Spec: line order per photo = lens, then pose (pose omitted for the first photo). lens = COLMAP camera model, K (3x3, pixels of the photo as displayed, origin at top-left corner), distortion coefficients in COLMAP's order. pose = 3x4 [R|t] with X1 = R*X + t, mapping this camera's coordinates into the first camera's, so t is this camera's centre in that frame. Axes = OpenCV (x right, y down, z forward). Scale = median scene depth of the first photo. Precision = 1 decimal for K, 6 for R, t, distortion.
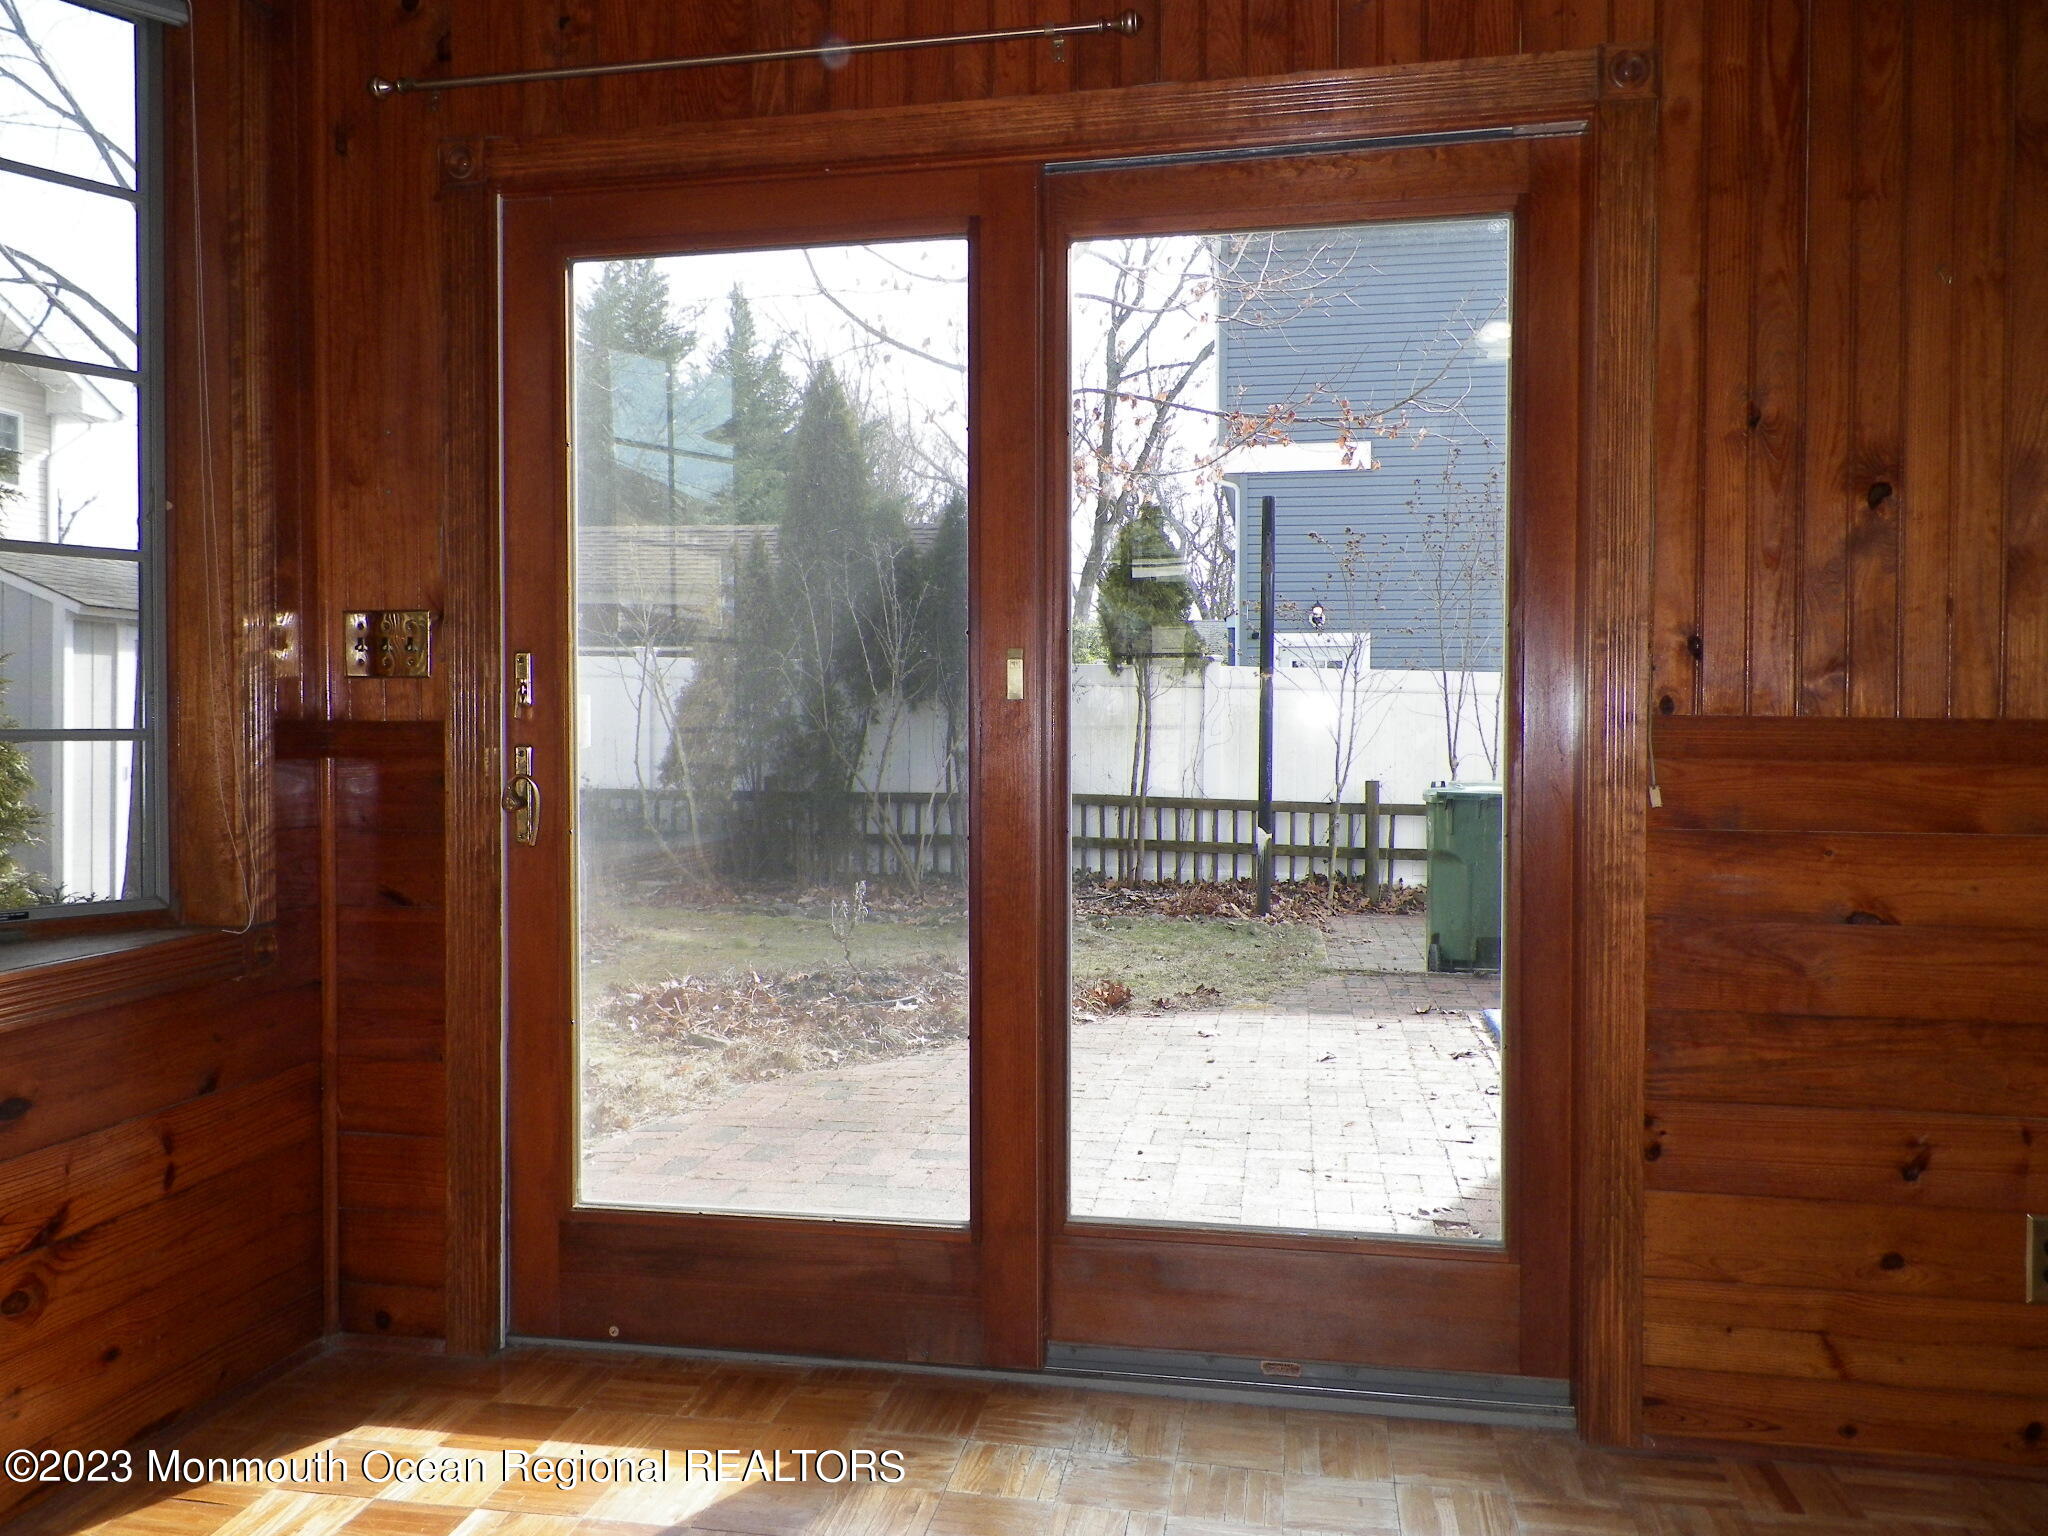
lens RADIAL K [[1539.5, 0, 1029.9], [0, 1539.5, 761.3], [0, 0, 1]] dist [0.015818, -0.010561]
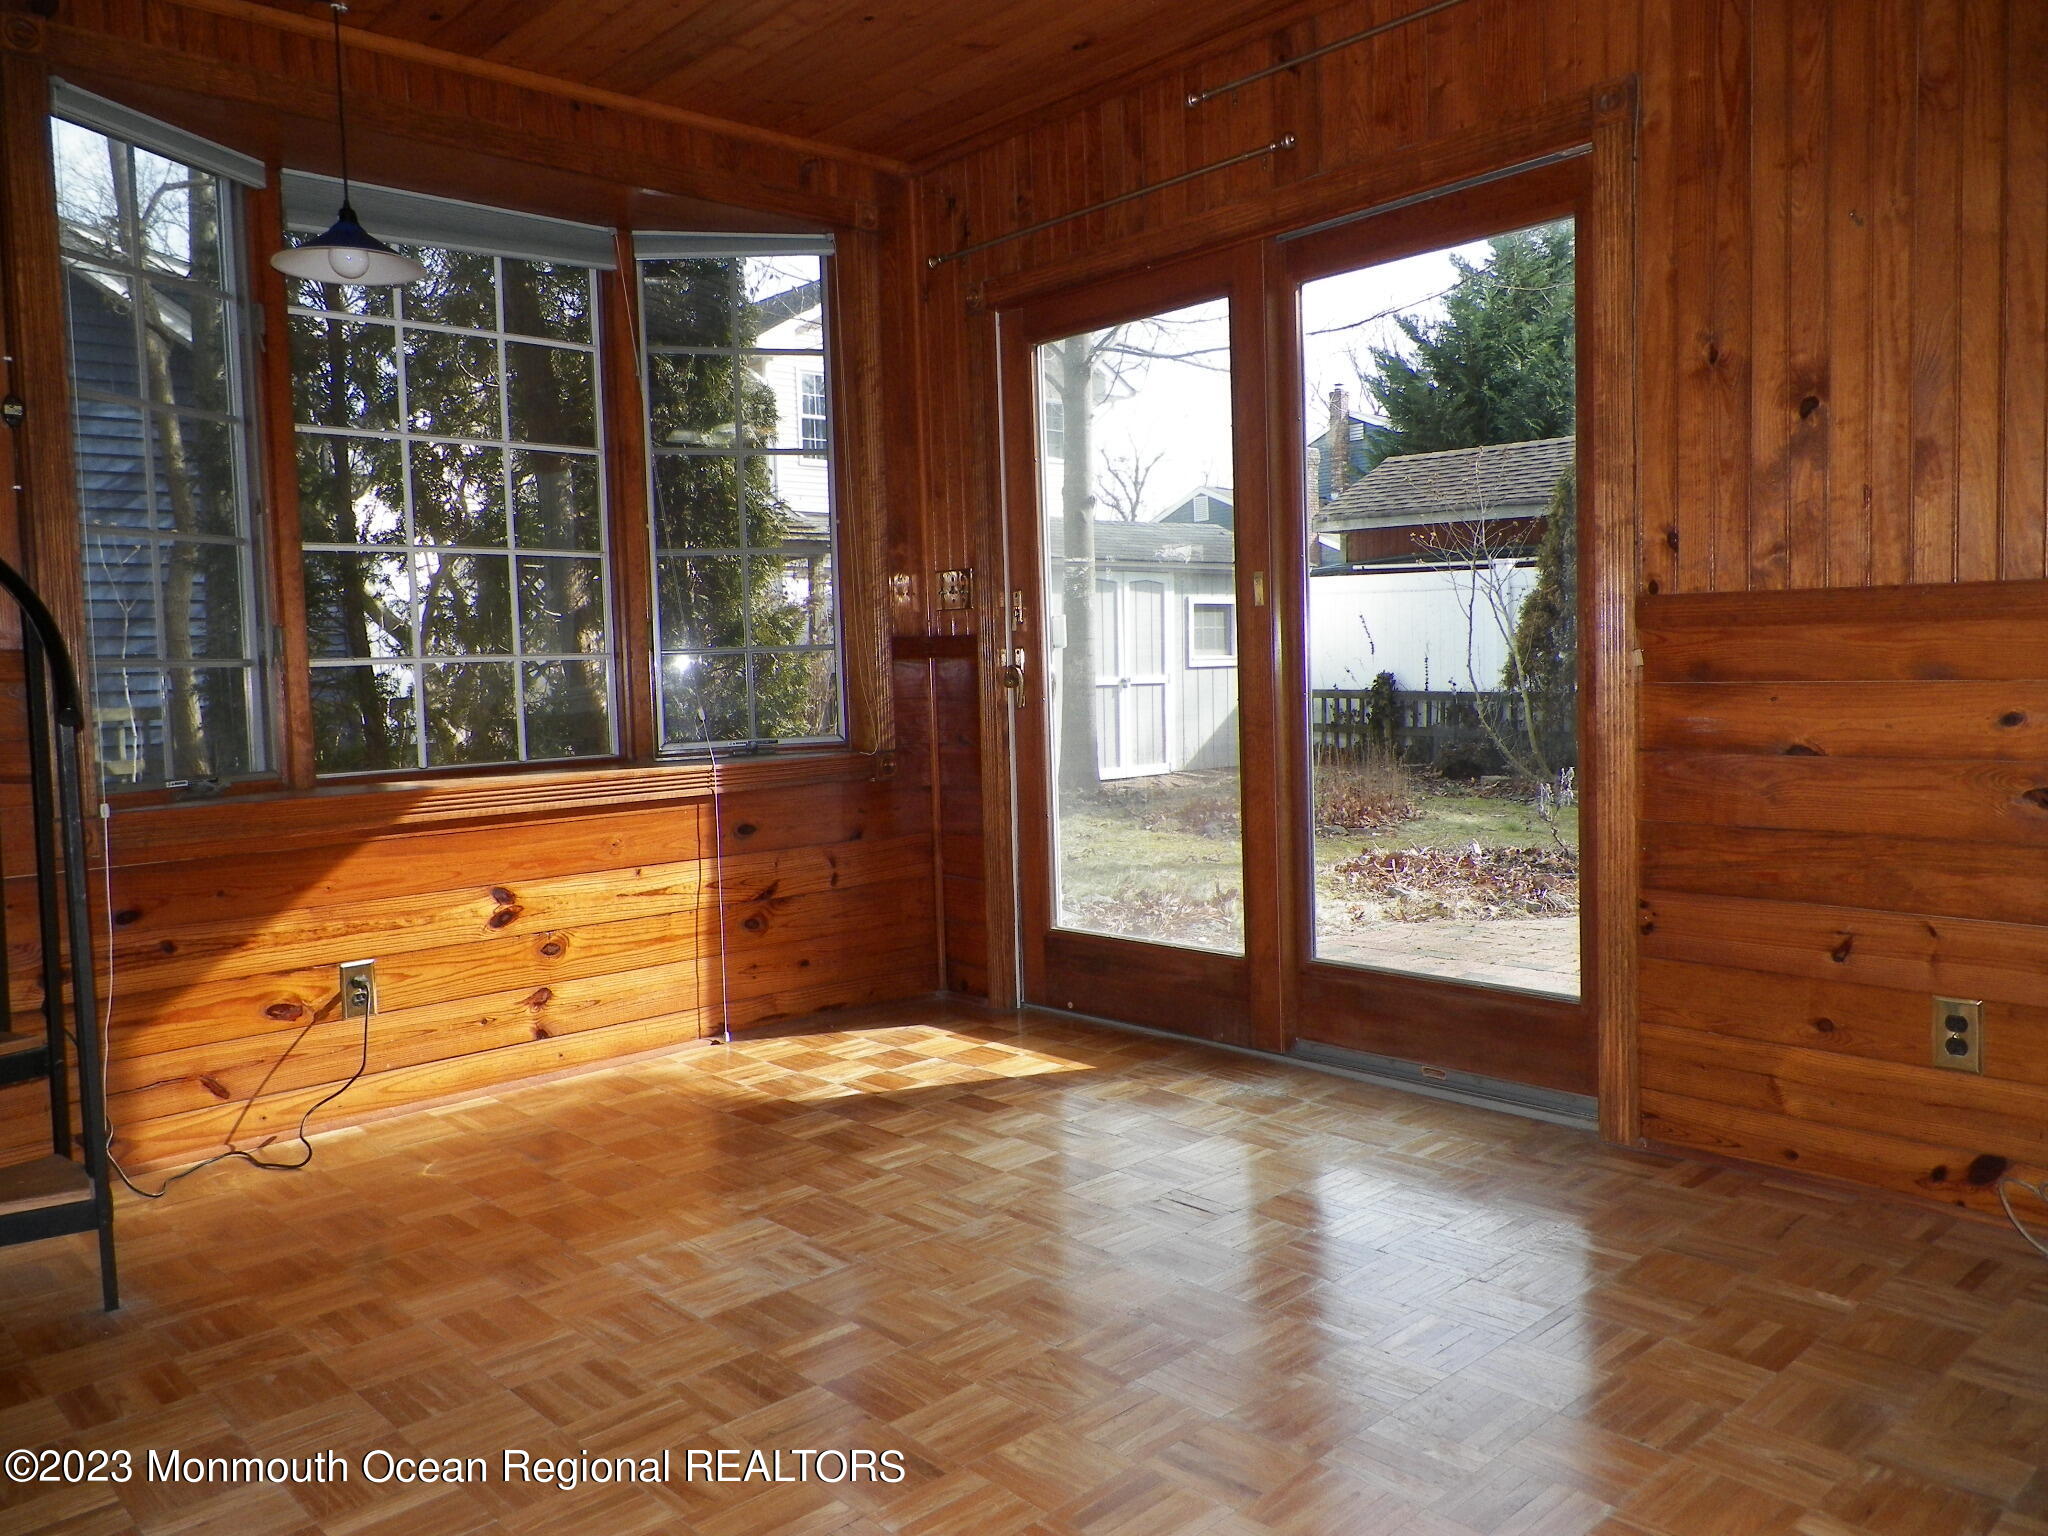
lens RADIAL K [[1539.5, 0, 1021.6], [0, 1539.5, 767.5], [0, 0, 1]] dist [0.015818, -0.010561]
pose [[0.798830, 0.015827, -0.601348, 0.782339], [0.020564, 0.998351, 0.053593, 0.035214], [0.601205, -0.055178, 0.797188, -0.371867]]
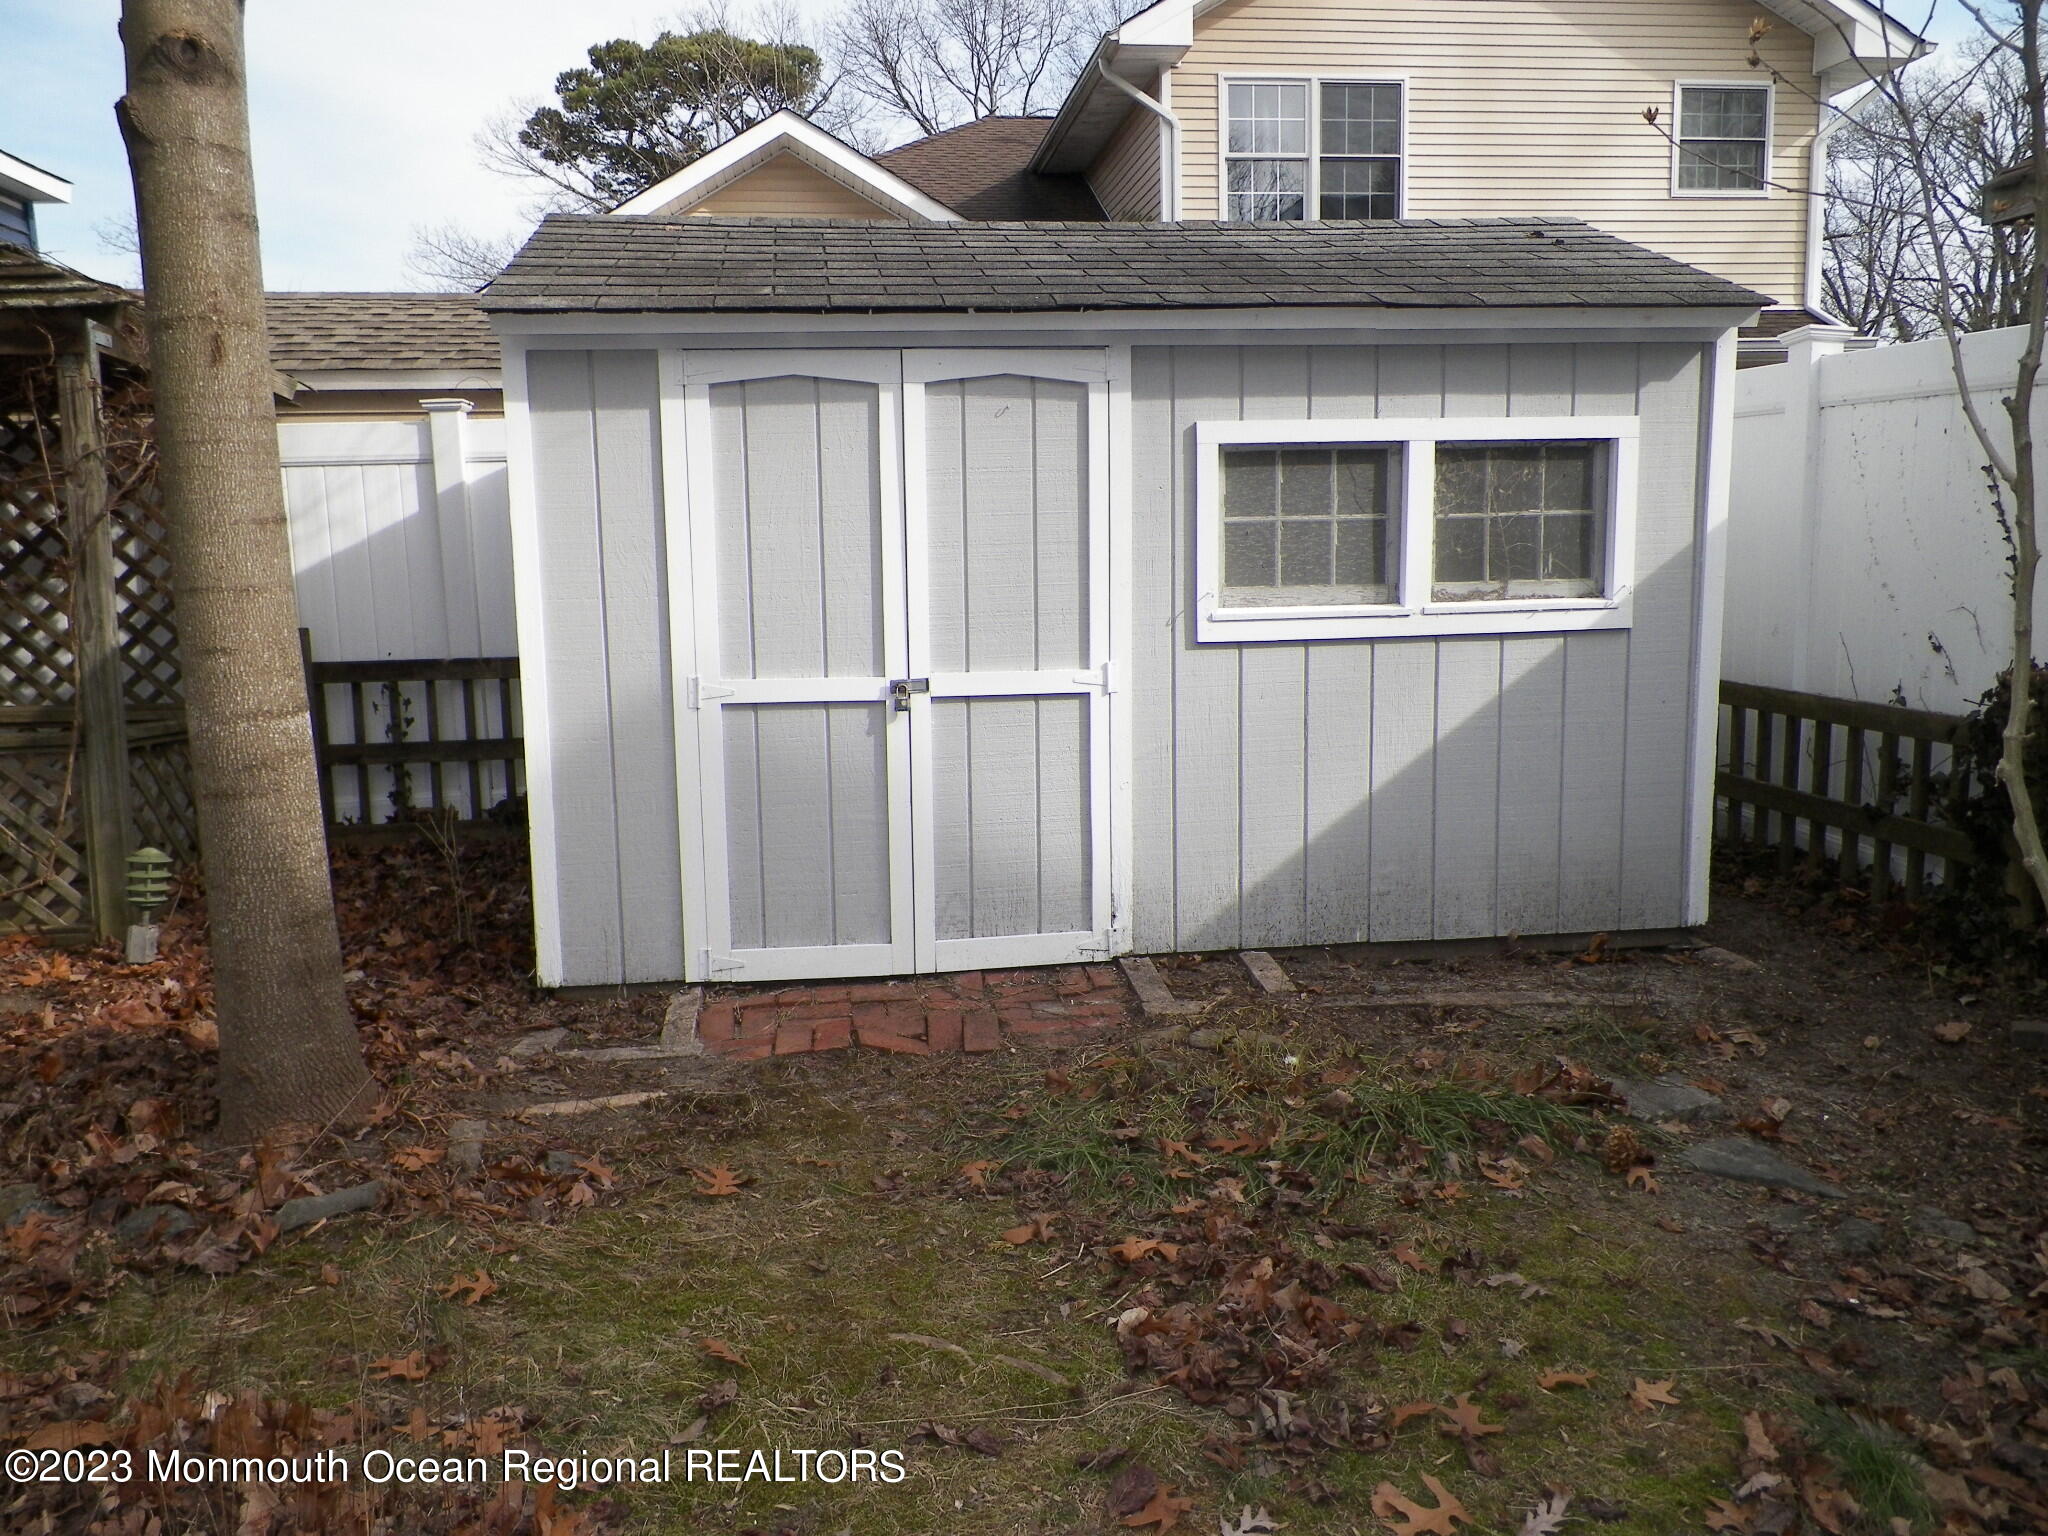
lens RADIAL K [[1539.5, 0, 1022.7], [0, 1539.5, 760.3], [0, 0, 1]] dist [0.015818, -0.010561]
pose [[0.325802, 0.122358, -0.937487, -0.612880], [0.009520, 0.991115, 0.132666, -0.145220], [0.945390, -0.052148, 0.321743, 4.236677]]
